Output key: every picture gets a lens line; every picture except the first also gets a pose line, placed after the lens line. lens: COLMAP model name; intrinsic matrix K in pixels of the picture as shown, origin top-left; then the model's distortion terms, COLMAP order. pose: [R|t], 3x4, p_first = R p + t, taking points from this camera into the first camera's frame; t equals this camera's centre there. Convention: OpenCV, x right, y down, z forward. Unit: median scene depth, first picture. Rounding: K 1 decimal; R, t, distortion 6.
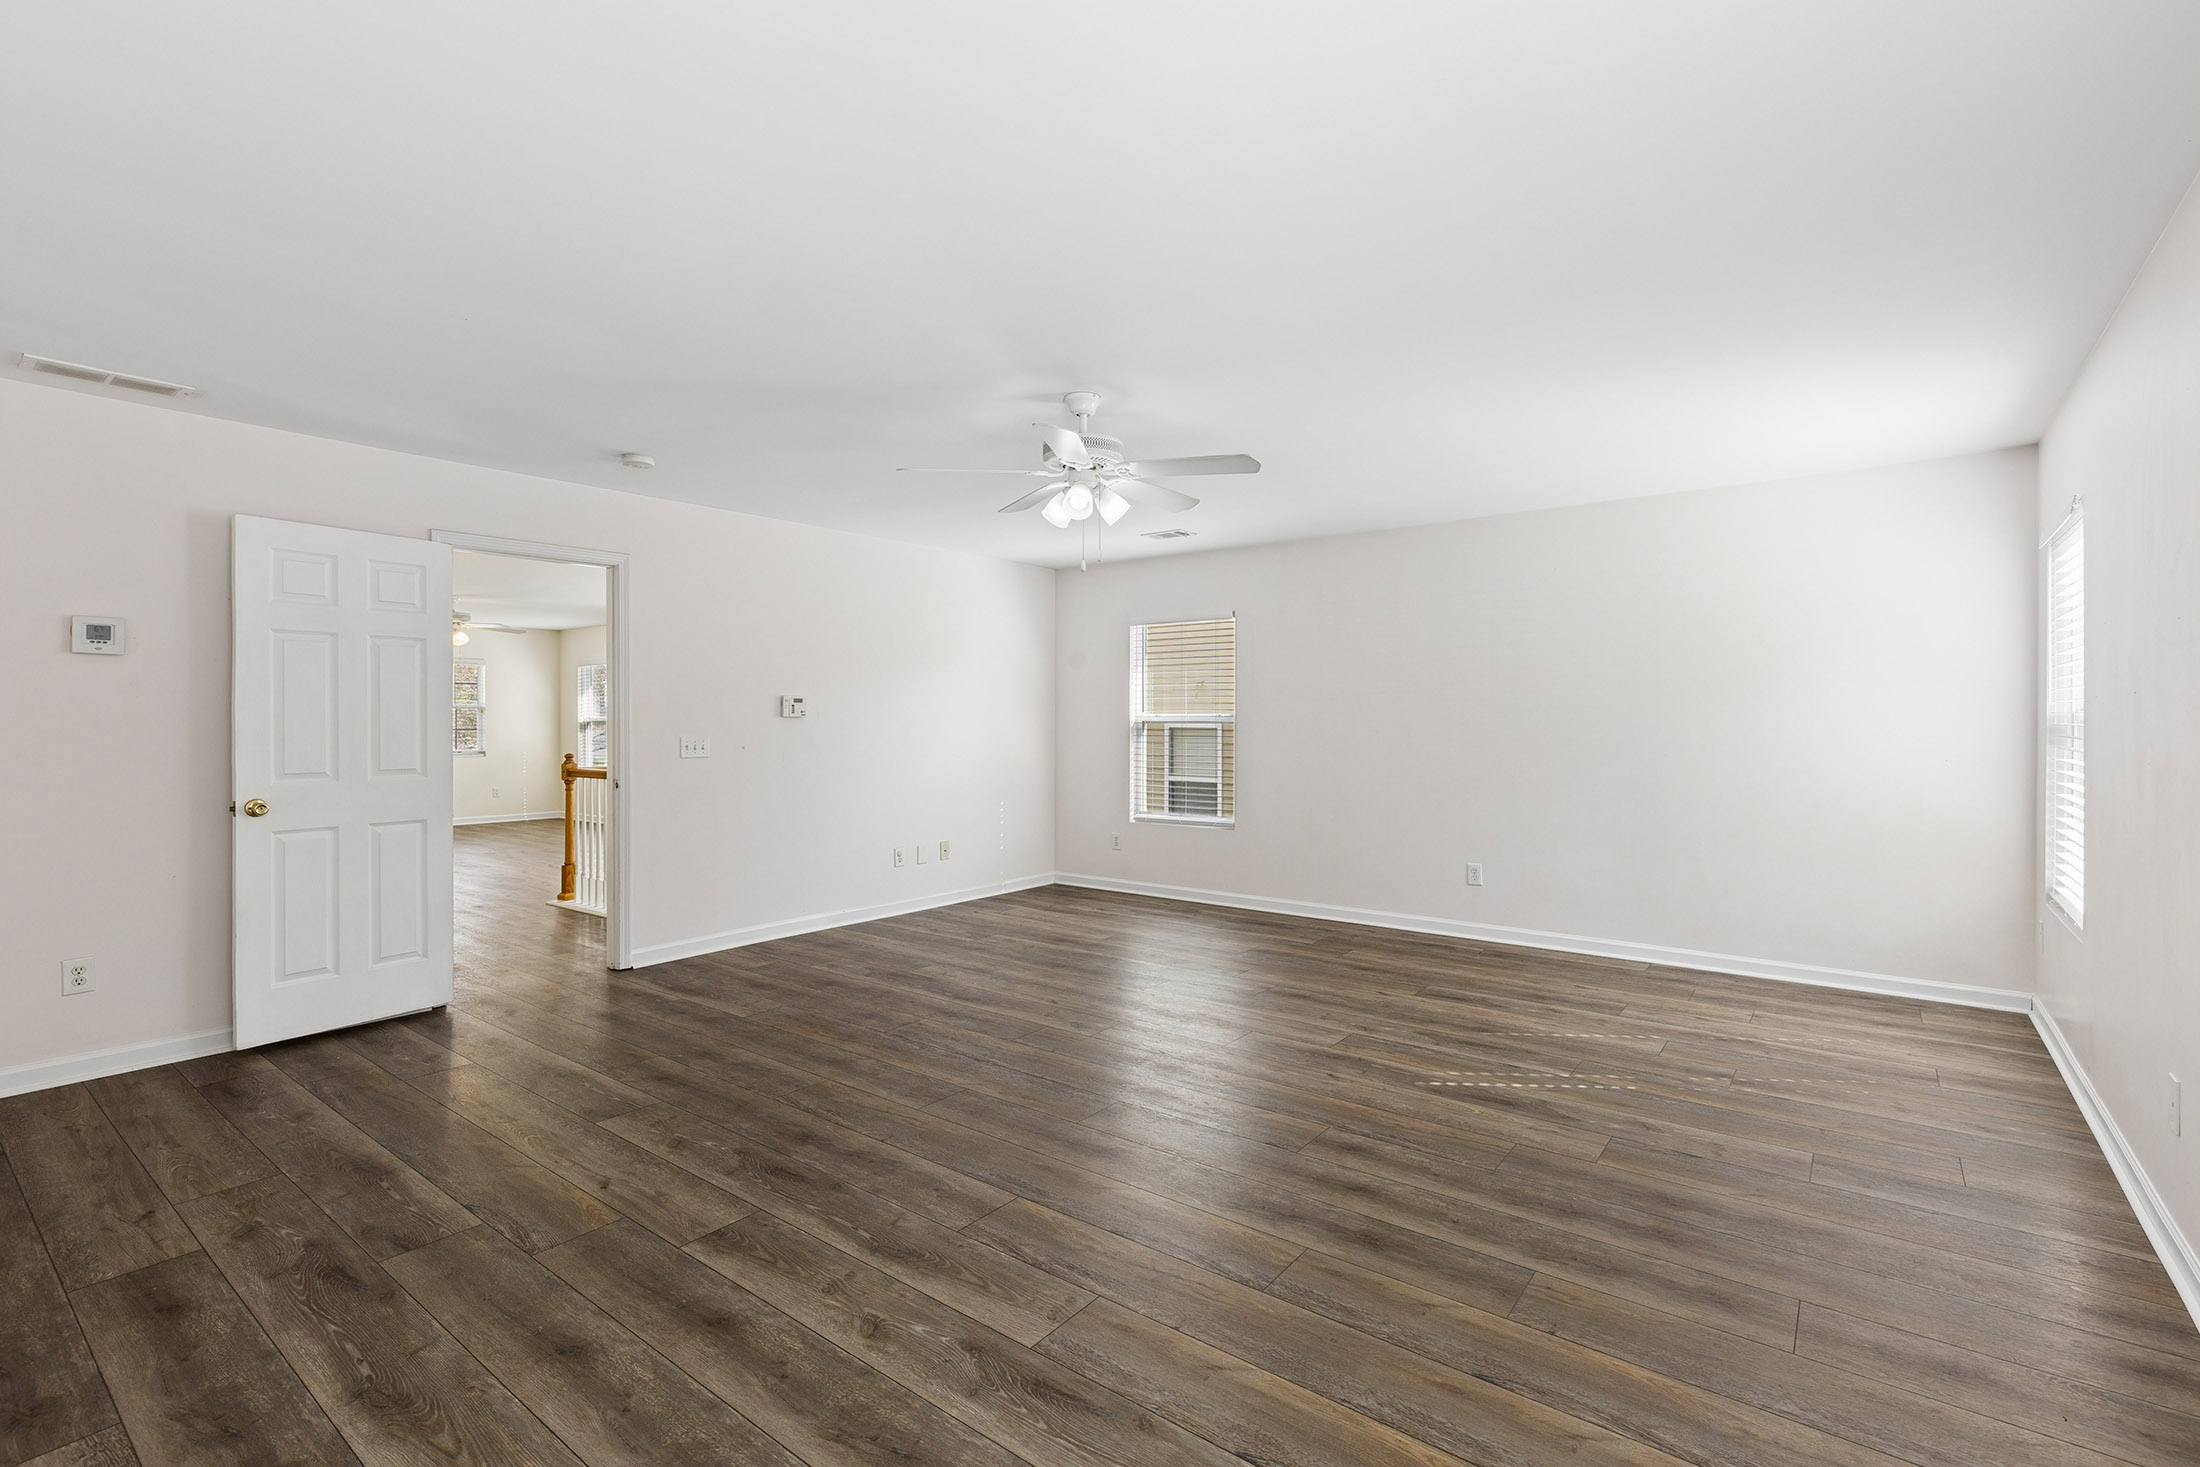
lens RADIAL K [[986.8, 0, 1100.0], [0, 986.8, 733.5], [0, 0, 1]] dist [0.009324, -0.002232]
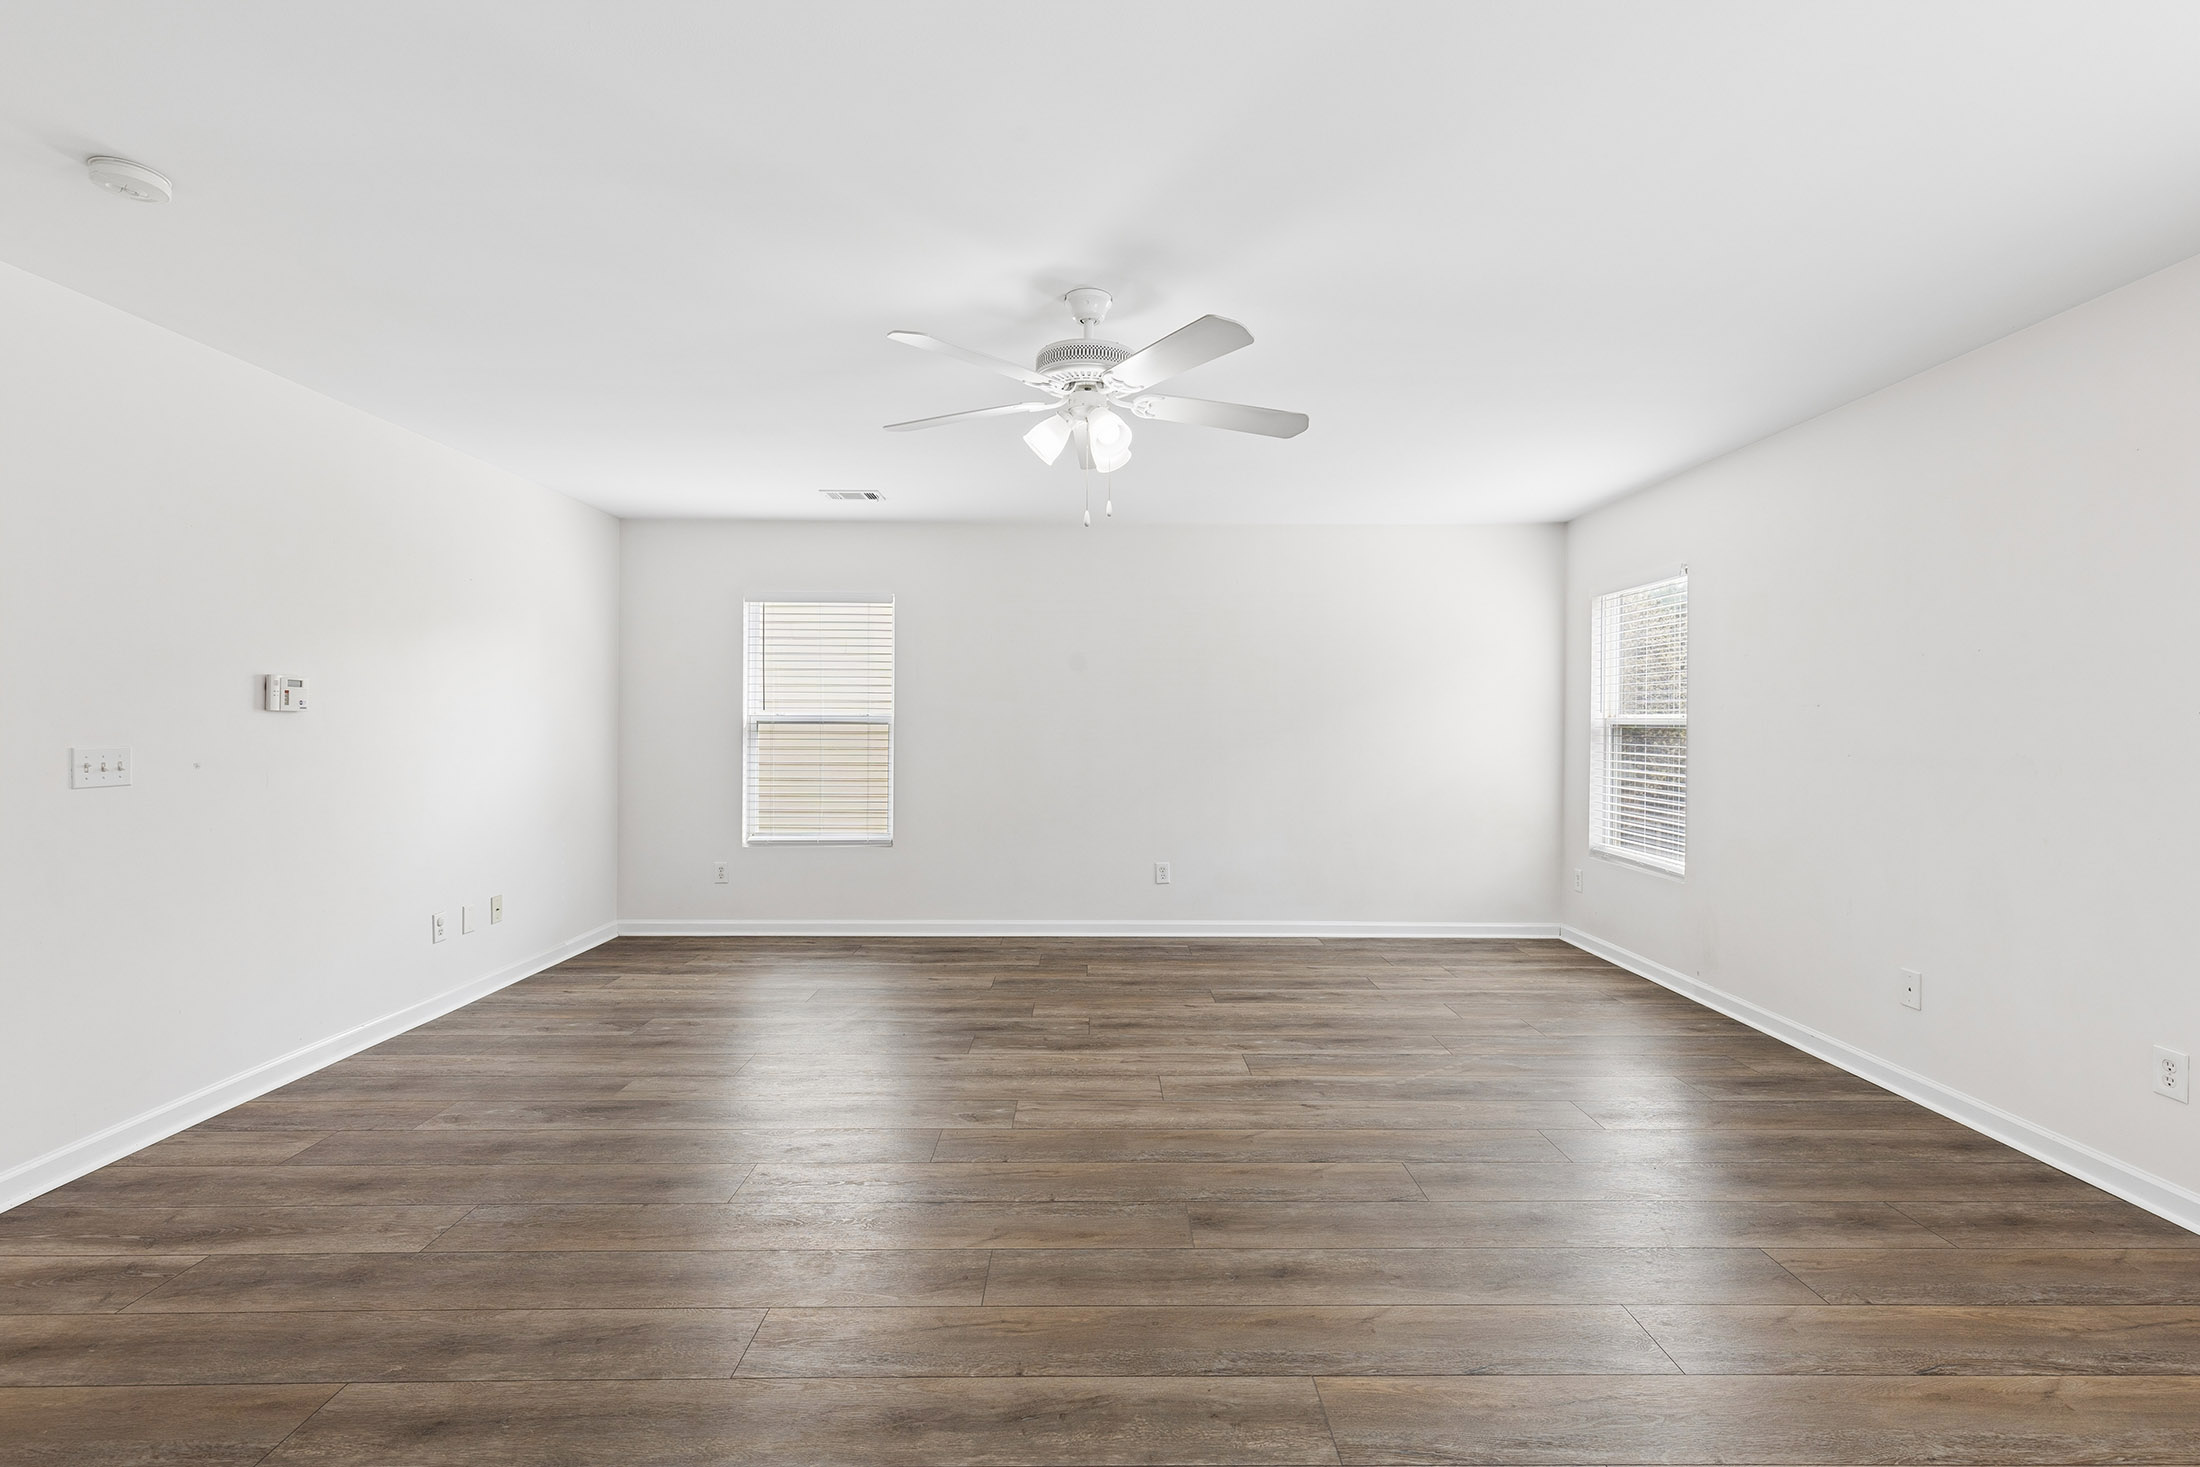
lens RADIAL K [[986.8, 0, 1100.0], [0, 986.8, 733.5], [0, 0, 1]] dist [0.009324, -0.002232]
pose [[0.785090, -0.003831, 0.619370, -0.482203], [0.003930, 0.999992, 0.001203, -0.003607], [-0.619369, 0.001490, 0.785098, 0.388338]]
